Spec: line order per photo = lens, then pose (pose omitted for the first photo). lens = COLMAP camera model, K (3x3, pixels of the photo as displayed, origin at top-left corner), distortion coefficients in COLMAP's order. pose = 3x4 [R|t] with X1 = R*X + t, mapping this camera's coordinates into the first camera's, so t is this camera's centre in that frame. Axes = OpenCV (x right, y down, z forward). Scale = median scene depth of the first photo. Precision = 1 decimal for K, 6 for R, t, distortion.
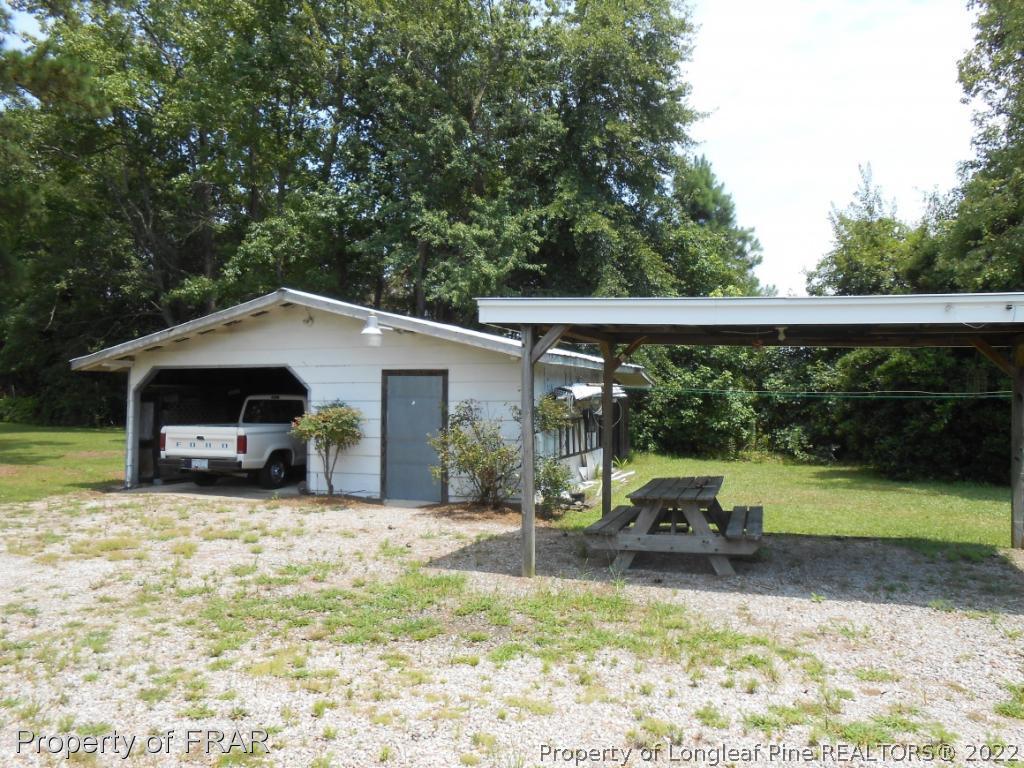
lens RADIAL K [[784.4, 0, 512.7], [0, 784.4, 383.4], [0, 0, 1]] dist [0.002914, 0.005362]
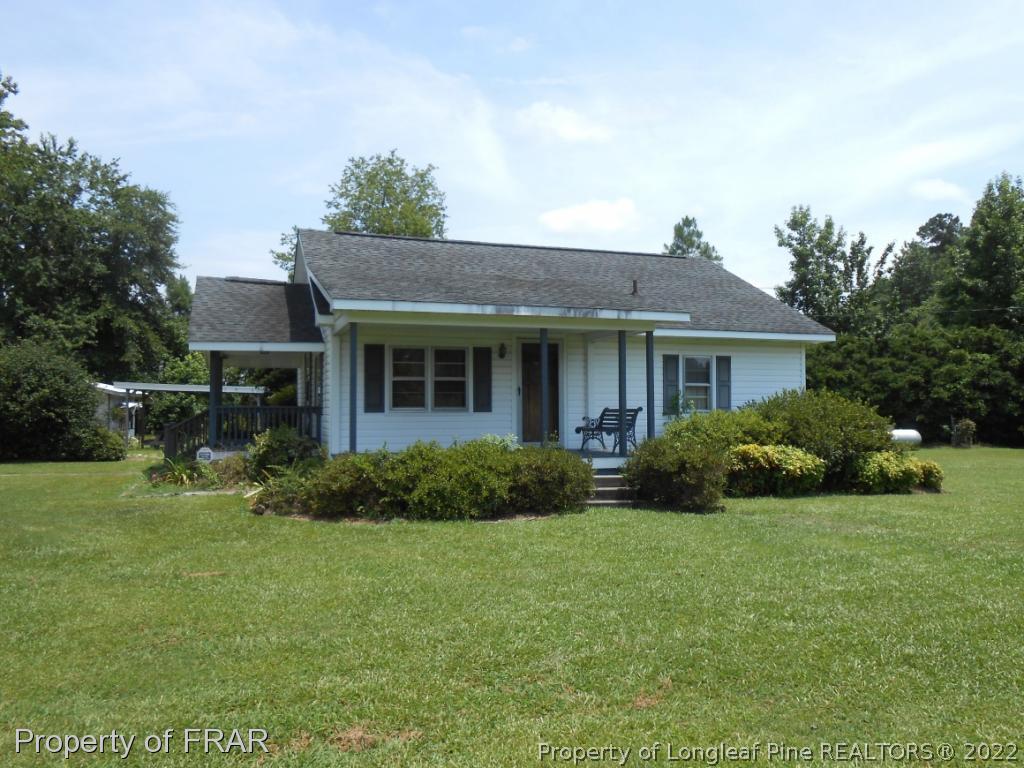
lens RADIAL K [[784.4, 0, 514.3], [0, 784.4, 382.4], [0, 0, 1]] dist [0.002914, 0.005362]
pose [[0.810302, 0.020016, 0.585671, -0.254988], [-0.009589, 0.999736, -0.020901, -0.014775], [-0.585935, 0.011320, 0.810279, -1.184354]]
